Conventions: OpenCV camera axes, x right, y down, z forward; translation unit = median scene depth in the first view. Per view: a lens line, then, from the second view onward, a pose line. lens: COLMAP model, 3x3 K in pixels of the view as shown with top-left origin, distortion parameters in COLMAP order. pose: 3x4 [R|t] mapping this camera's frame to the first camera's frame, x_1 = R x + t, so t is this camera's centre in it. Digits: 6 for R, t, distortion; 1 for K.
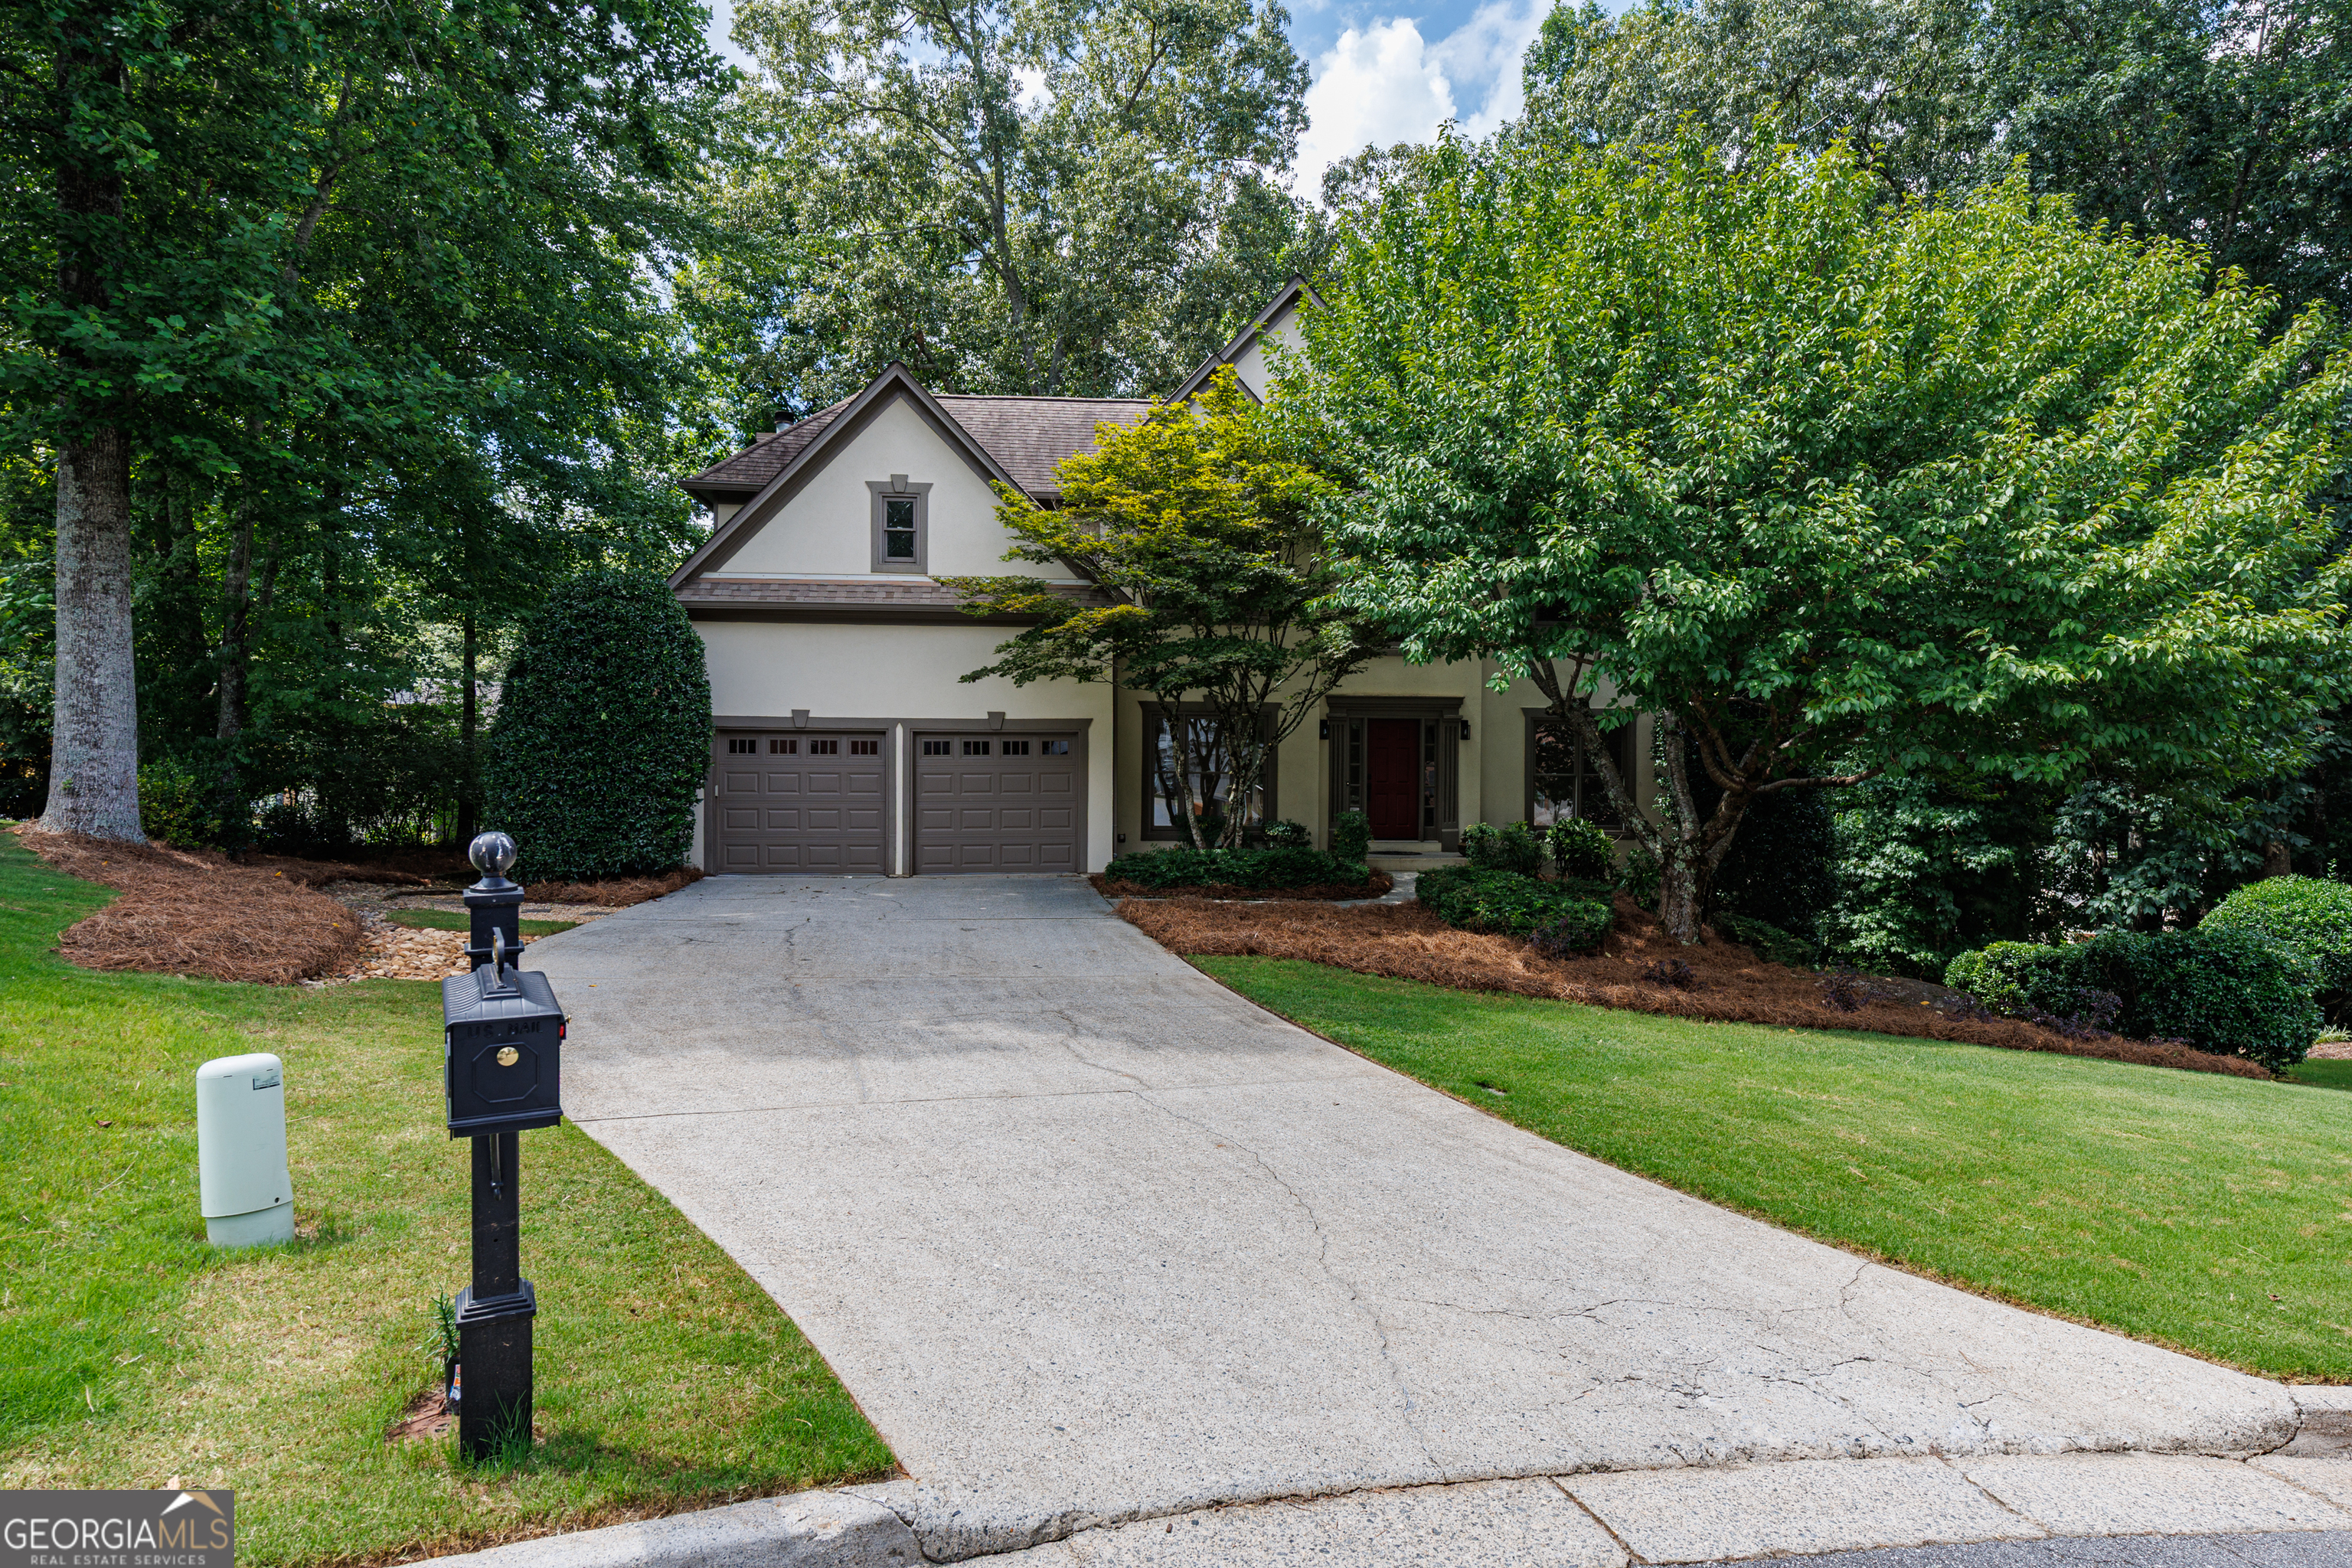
lens RADIAL K [[1346.4, 0, 1181.3], [0, 1346.4, 792.3], [0, 0, 1]] dist [-0.008698, -0.004014]
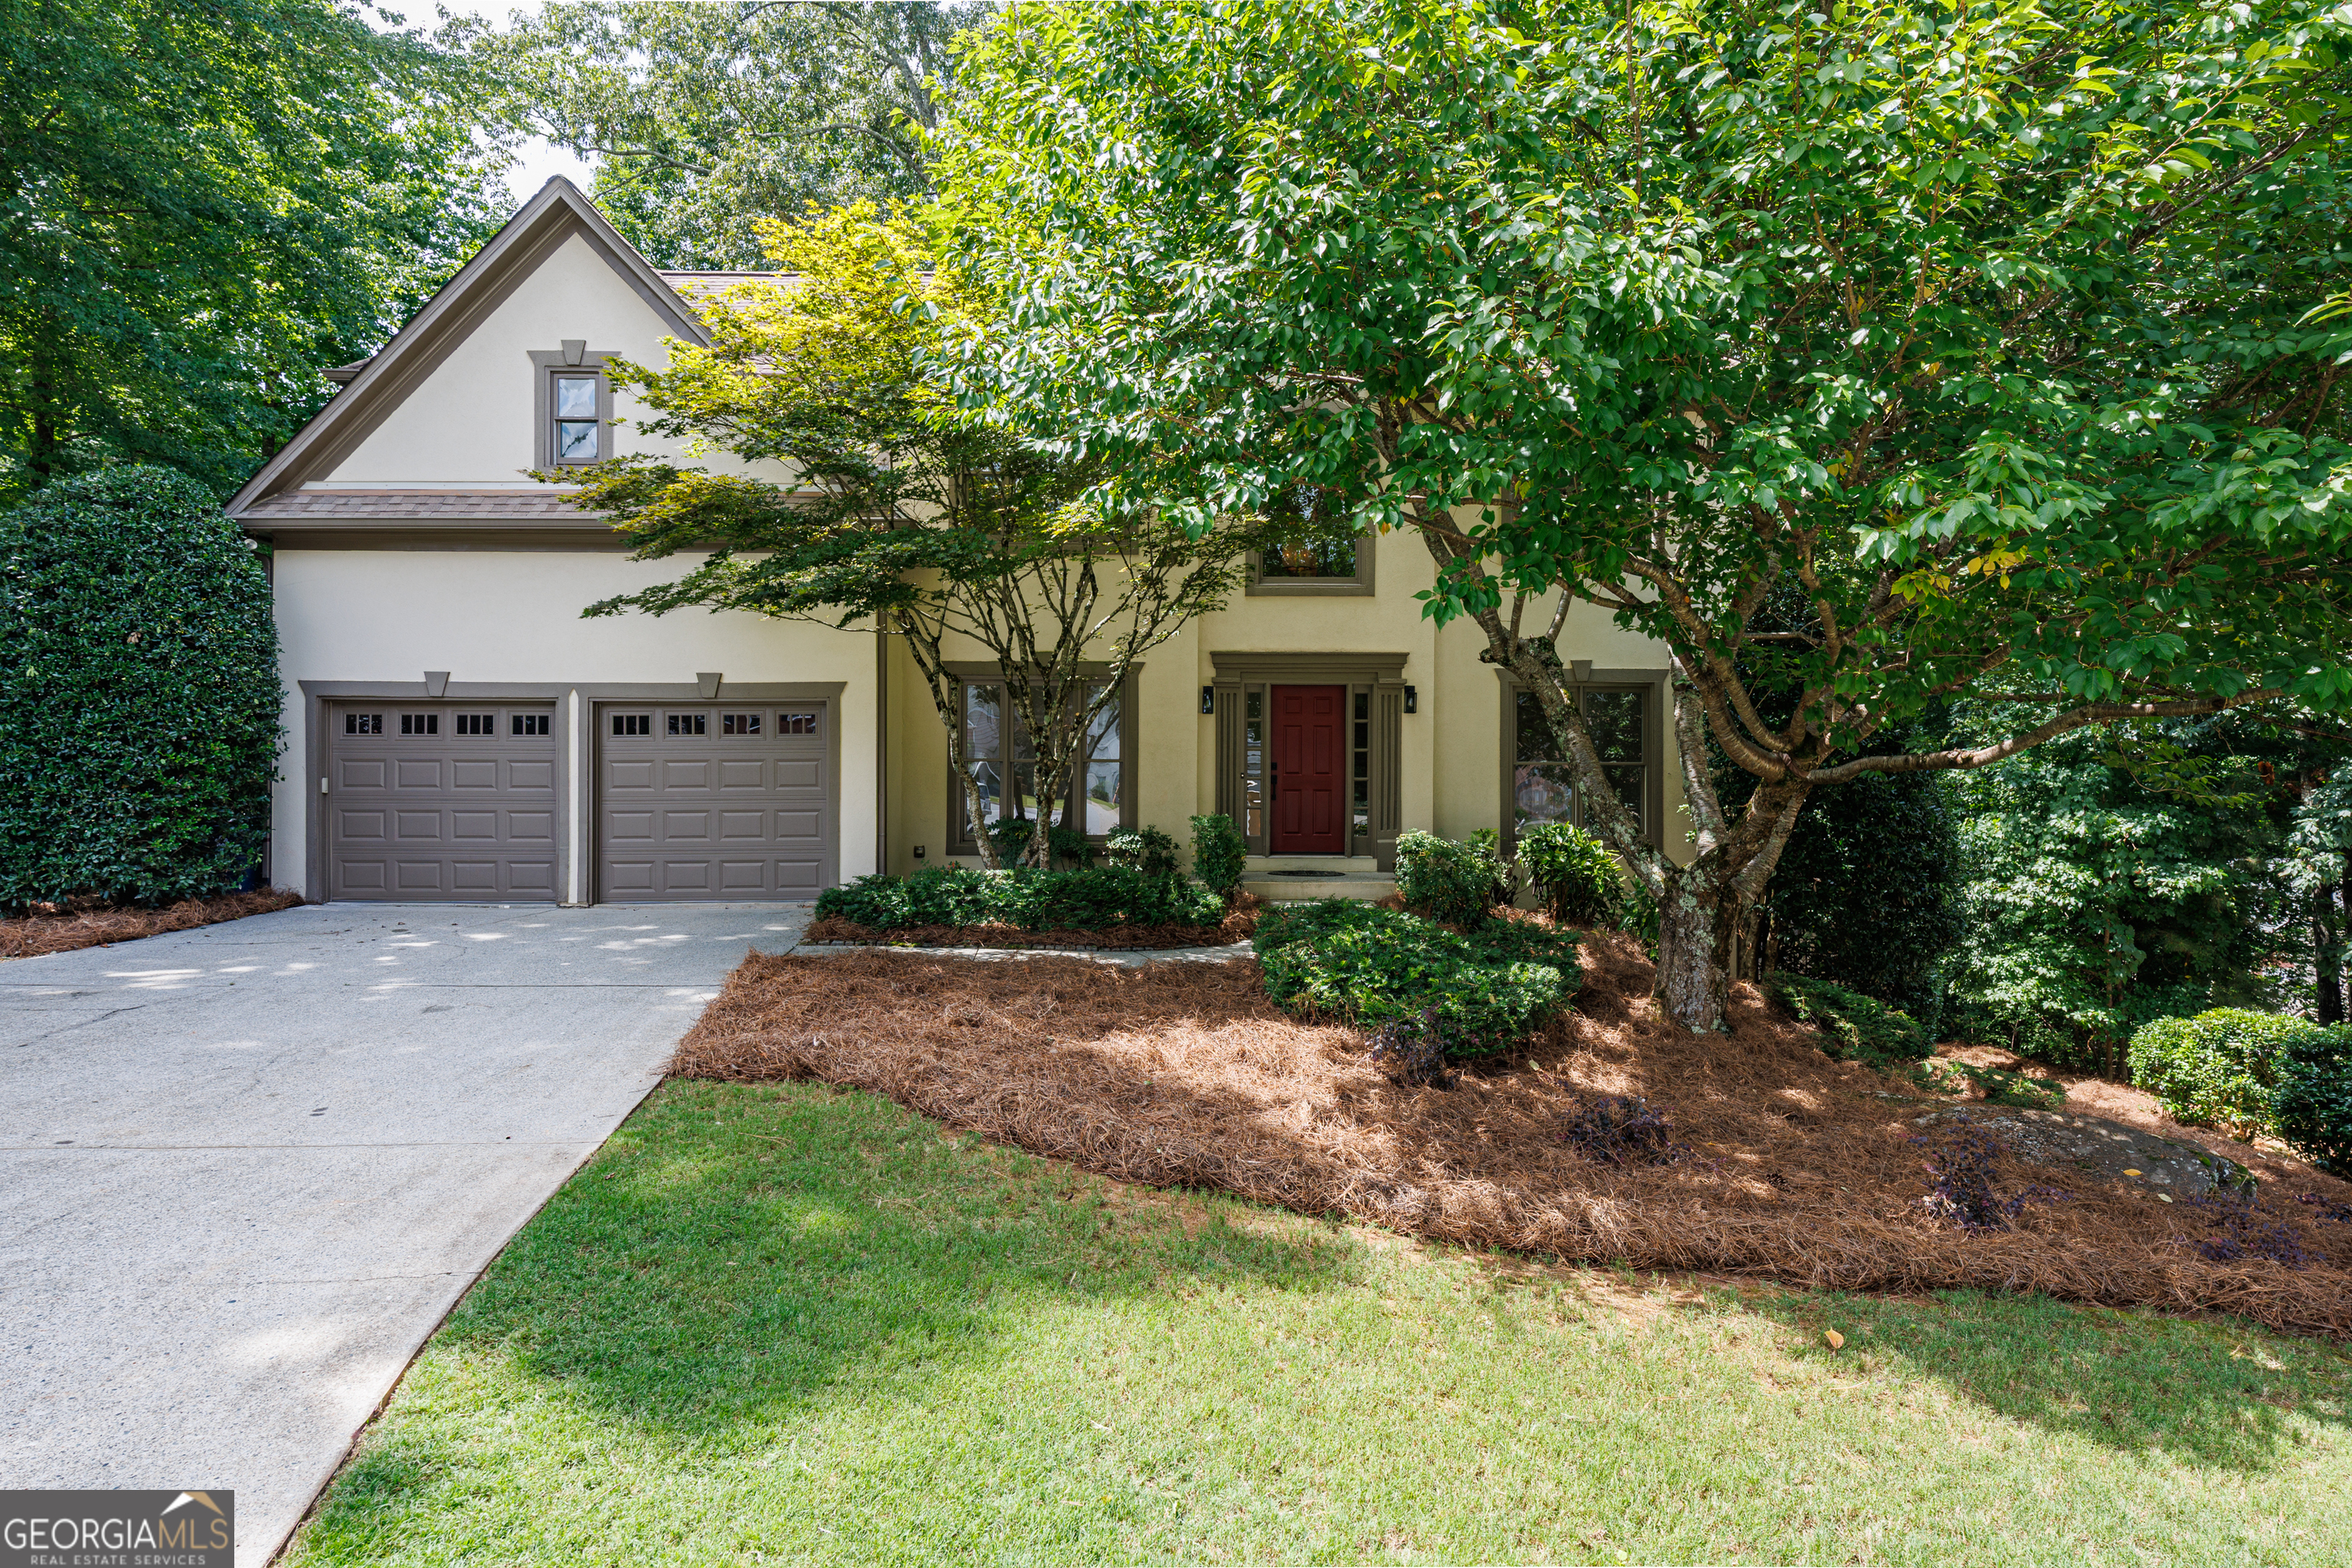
lens RADIAL K [[1346.4, 0, 1169.1], [0, 1346.4, 778.4], [0, 0, 1]] dist [-0.008698, -0.004014]
pose [[0.996406, -0.003015, -0.084648, 0.144814], [0.001610, 0.999860, -0.016662, 0.006754], [0.084686, 0.016466, 0.996272, 0.288251]]
